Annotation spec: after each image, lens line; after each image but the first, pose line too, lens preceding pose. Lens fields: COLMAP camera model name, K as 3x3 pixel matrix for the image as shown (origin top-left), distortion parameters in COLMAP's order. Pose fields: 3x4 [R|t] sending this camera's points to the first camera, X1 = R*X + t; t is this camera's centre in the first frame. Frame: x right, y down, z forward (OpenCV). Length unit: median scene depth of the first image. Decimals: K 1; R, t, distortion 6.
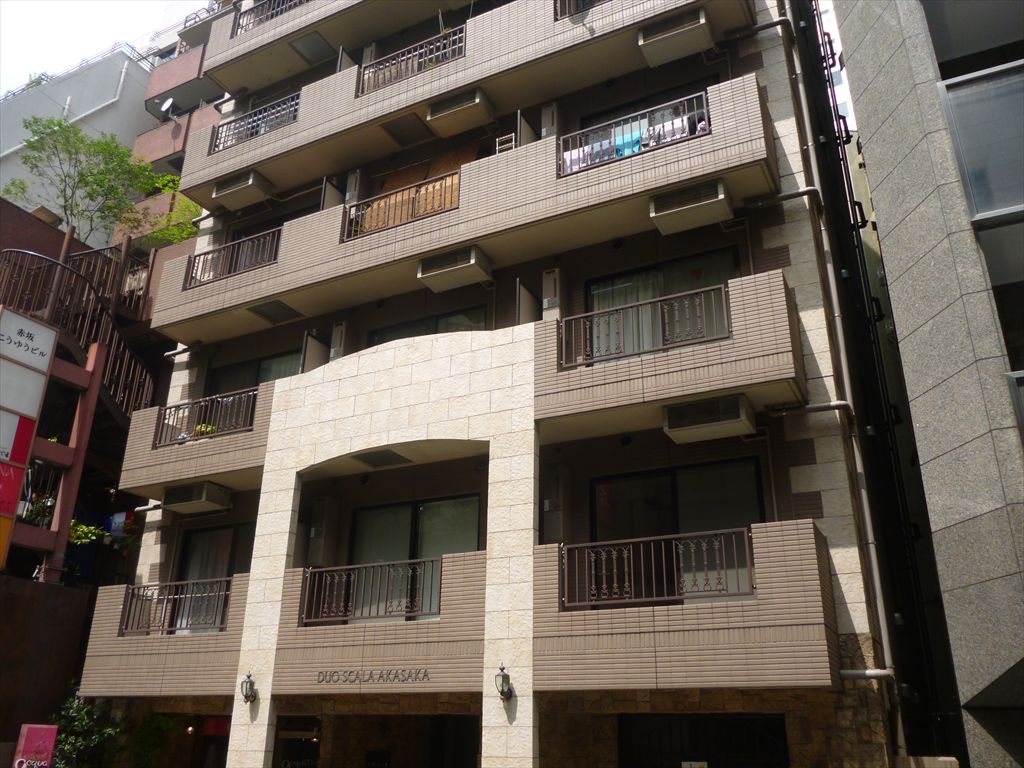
lens RADIAL K [[856.0, 0, 512.0], [0, 856.0, 384.0], [0, 0, 1]] dist [-0.026821, 0.003671]
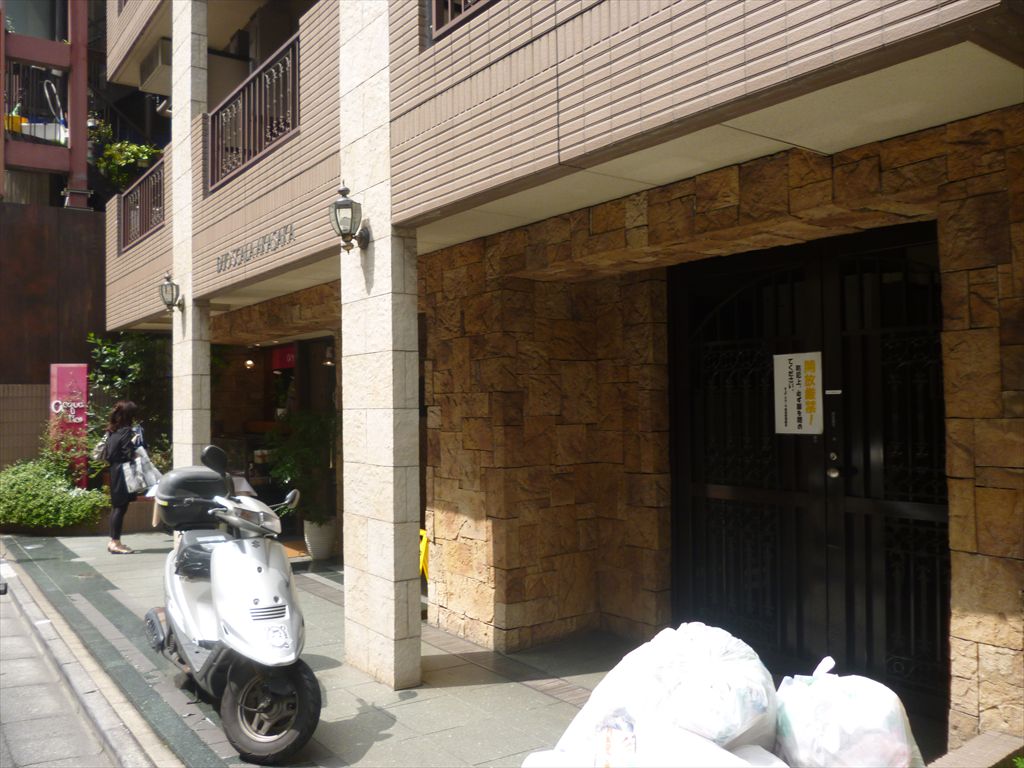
lens RADIAL K [[856.0, 0, 512.0], [0, 856.0, 384.0], [0, 0, 1]] dist [-0.026821, 0.003671]
pose [[0.895306, -0.035395, -0.444044, 0.263748], [0.197082, 0.925441, 0.323602, 0.260510], [0.399482, -0.377236, 0.835528, 0.506646]]
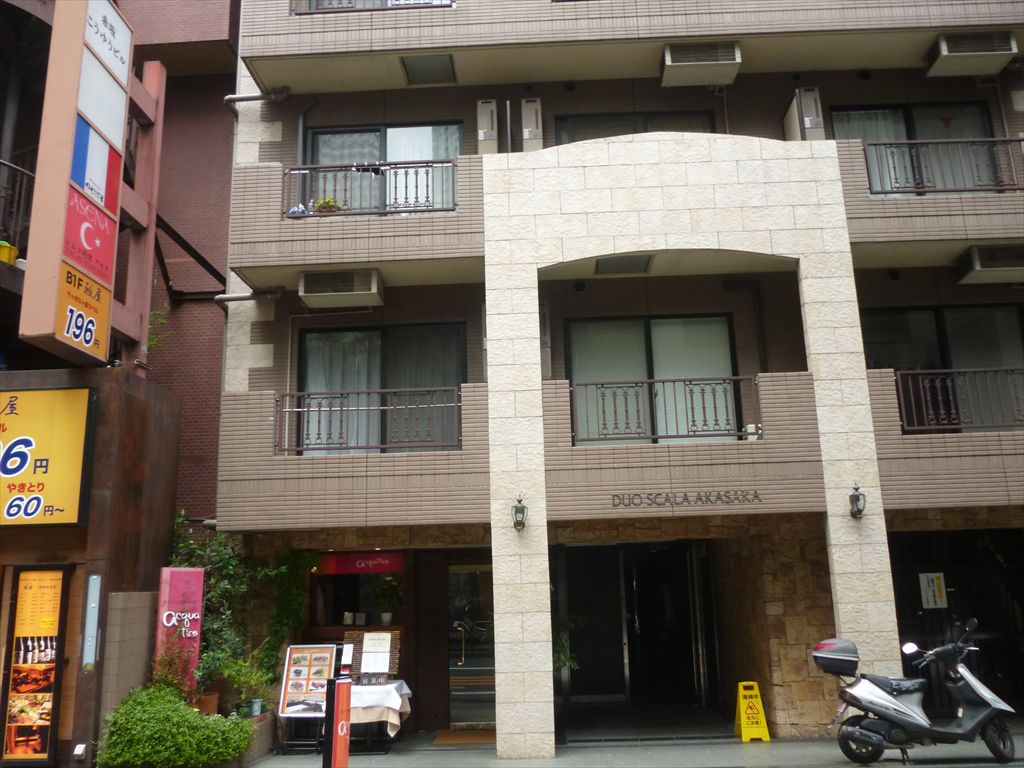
lens RADIAL K [[843.3, 0, 513.5], [0, 843.3, 387.2], [0, 0, 1]] dist [-0.035544, 0.010206]
pose [[0.902434, 0.058705, 0.426810, -0.701750], [-0.130226, 0.981501, 0.140346, 0.117480], [-0.410675, -0.182235, 0.893385, 0.277578]]
